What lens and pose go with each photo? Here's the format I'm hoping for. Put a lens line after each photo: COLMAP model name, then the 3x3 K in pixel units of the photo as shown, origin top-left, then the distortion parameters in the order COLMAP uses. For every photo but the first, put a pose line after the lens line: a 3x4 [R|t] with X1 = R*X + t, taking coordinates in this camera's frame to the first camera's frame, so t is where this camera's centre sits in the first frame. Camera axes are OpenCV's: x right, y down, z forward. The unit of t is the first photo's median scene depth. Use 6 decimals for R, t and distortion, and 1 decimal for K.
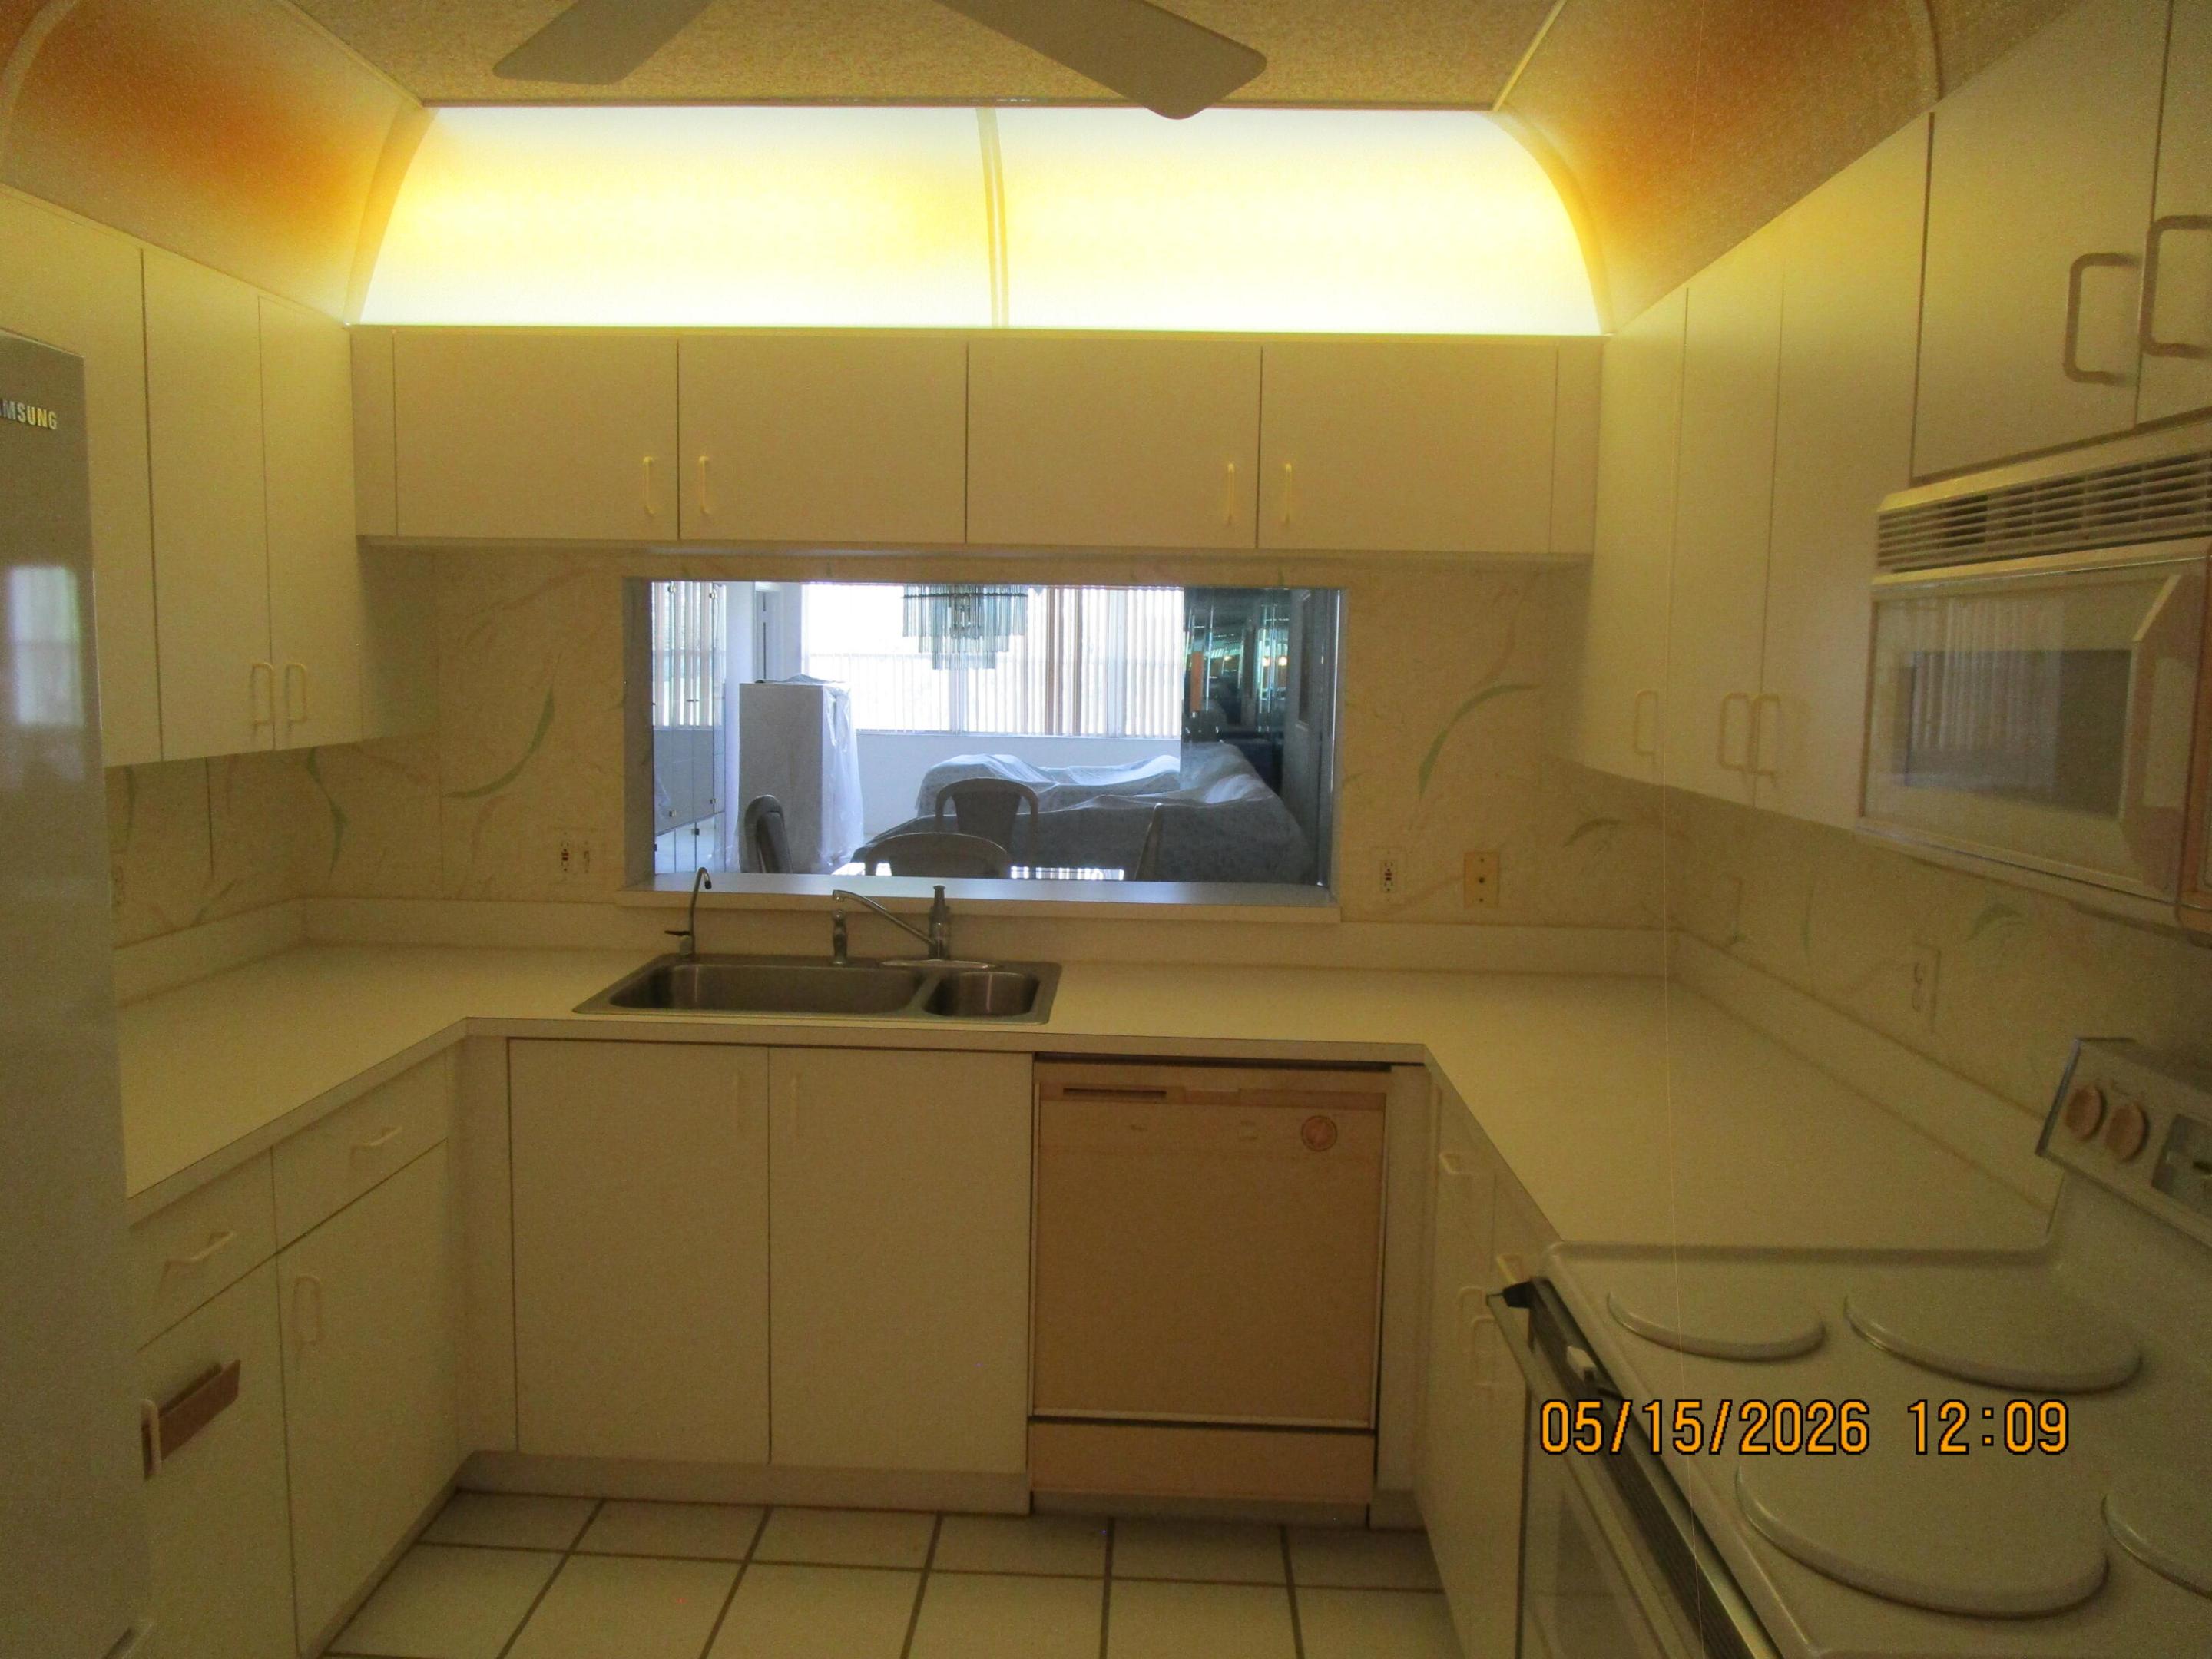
lens RADIAL K [[1568.4, 0, 1110.1], [0, 1568.4, 825.1], [0, 0, 1]] dist [0.005669, 0.000004]
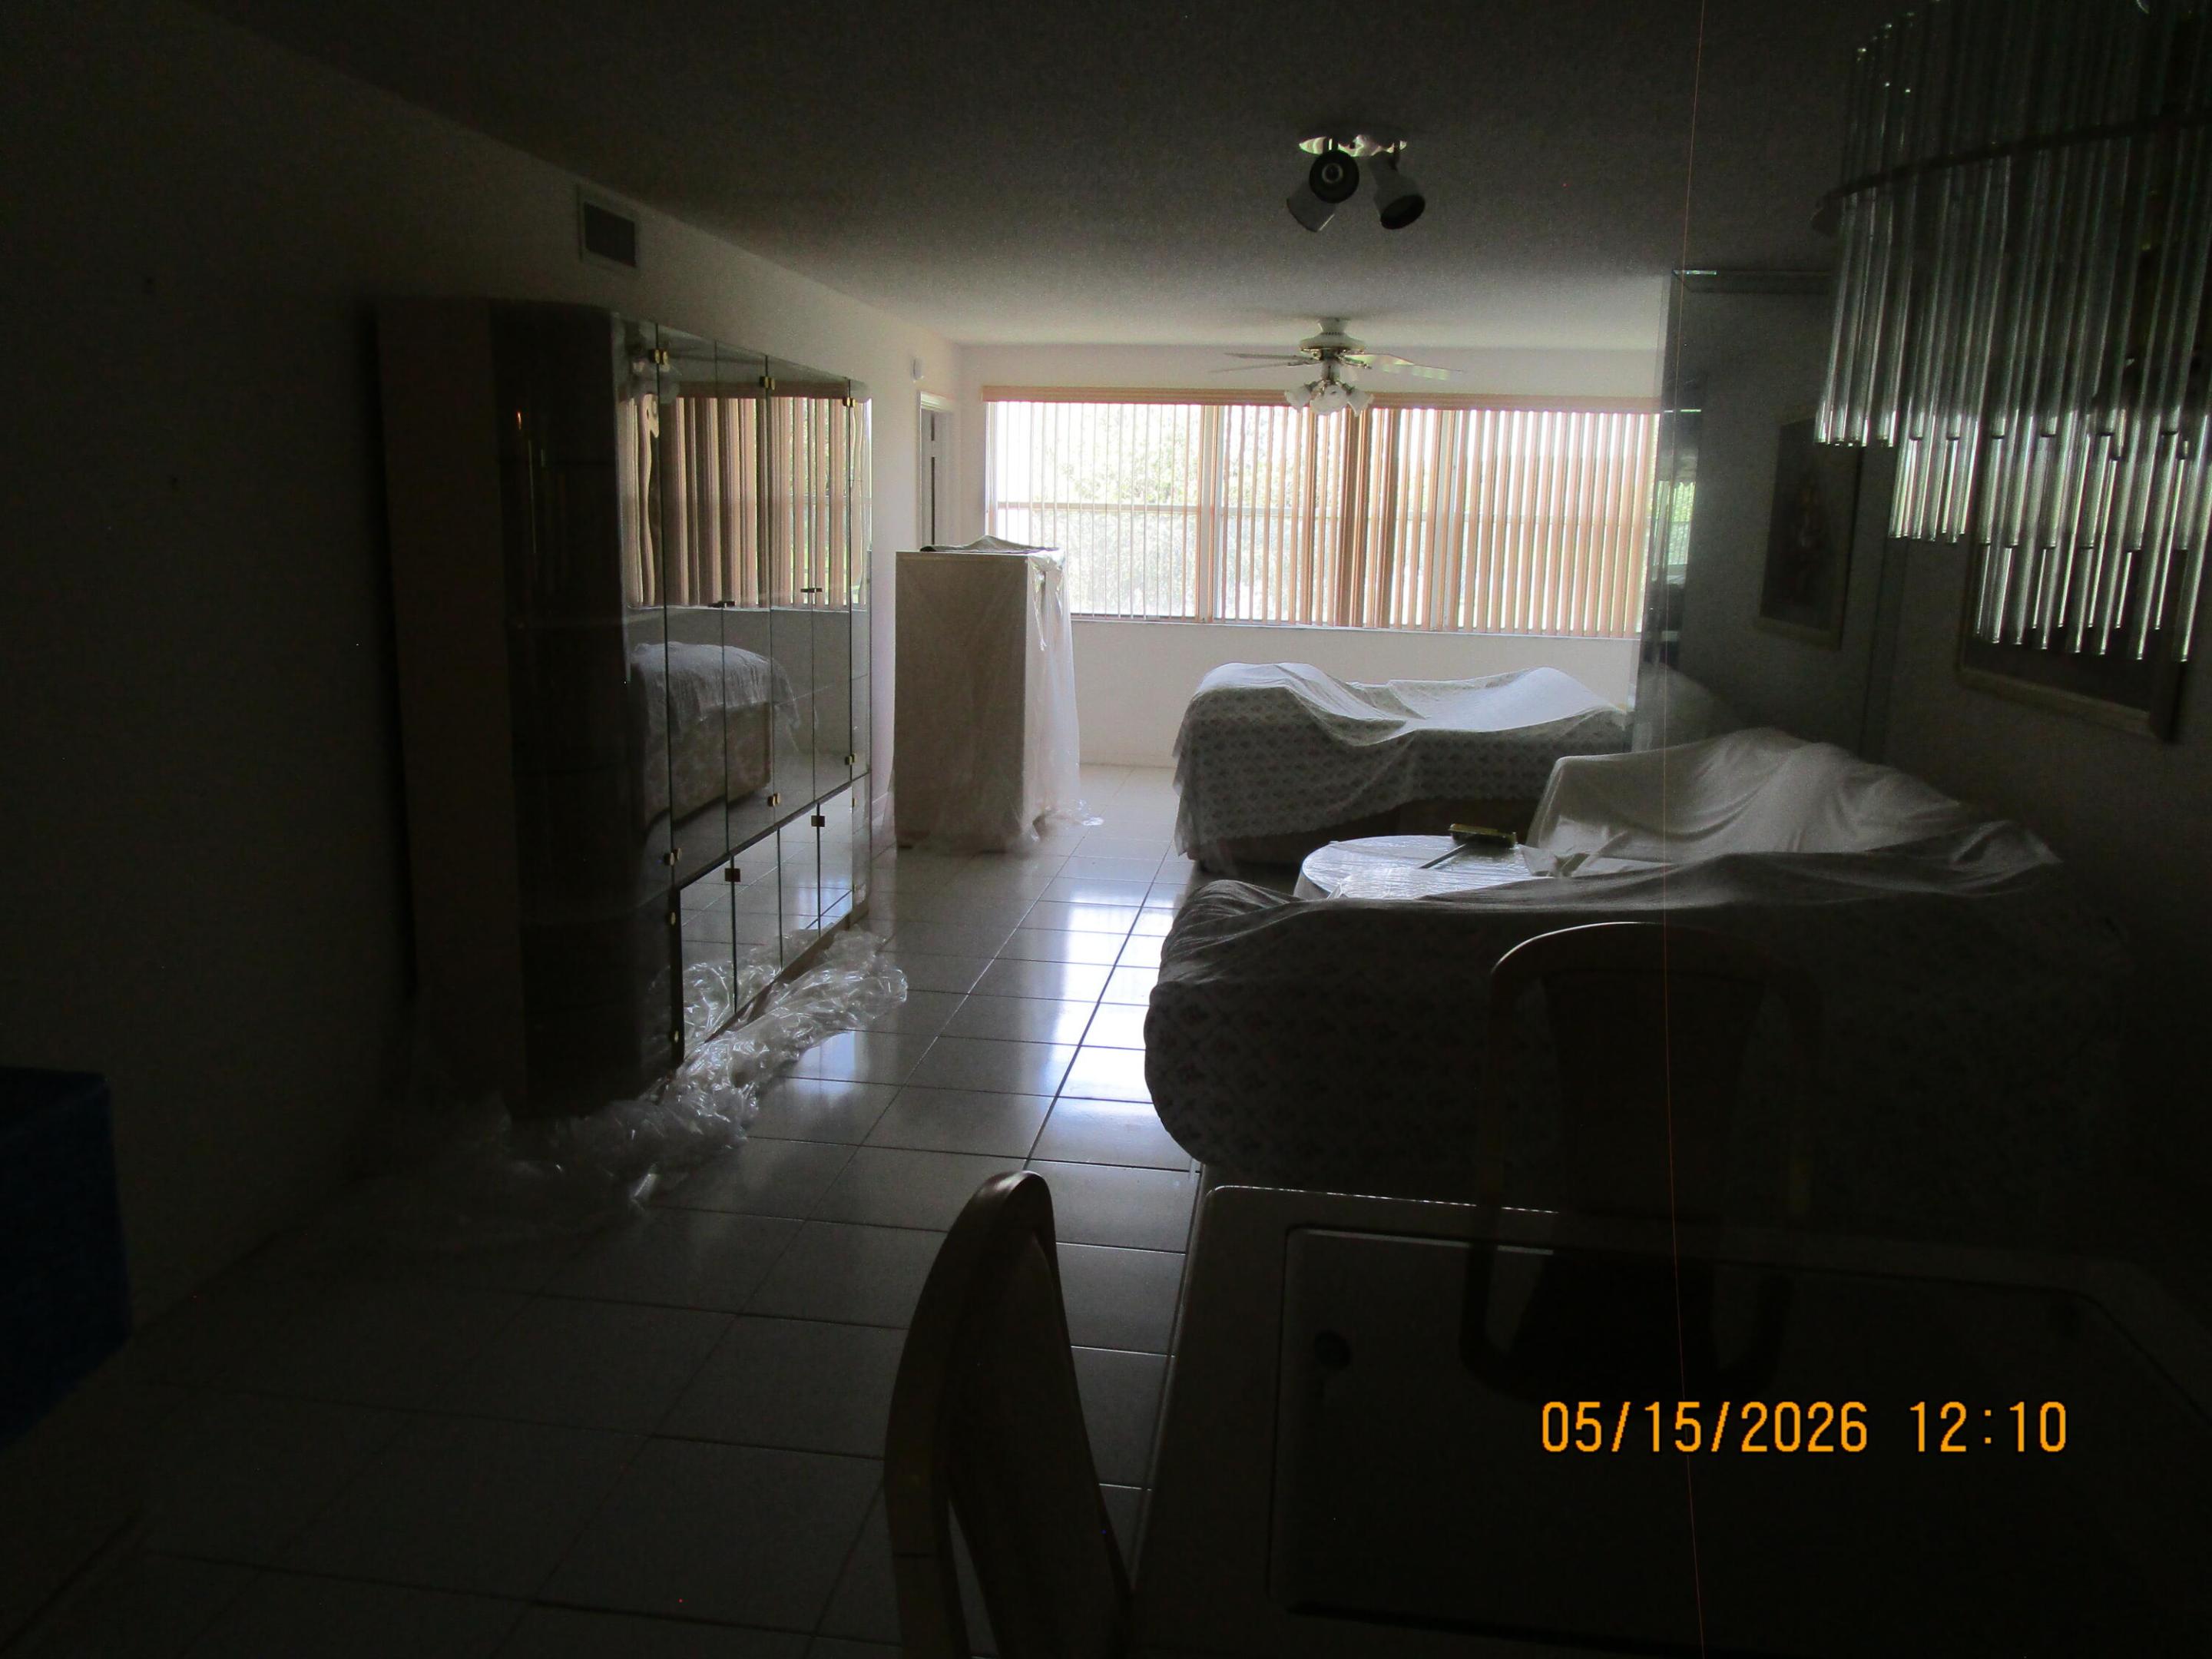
lens RADIAL K [[1568.4, 0, 1098.4], [0, 1568.4, 826.3], [0, 0, 1]] dist [0.005669, 0.000004]
pose [[0.994133, 0.030208, -0.103863, -0.084492], [-0.019884, 0.994885, 0.099039, -0.042697], [0.106323, -0.096392, 0.989648, 0.364657]]
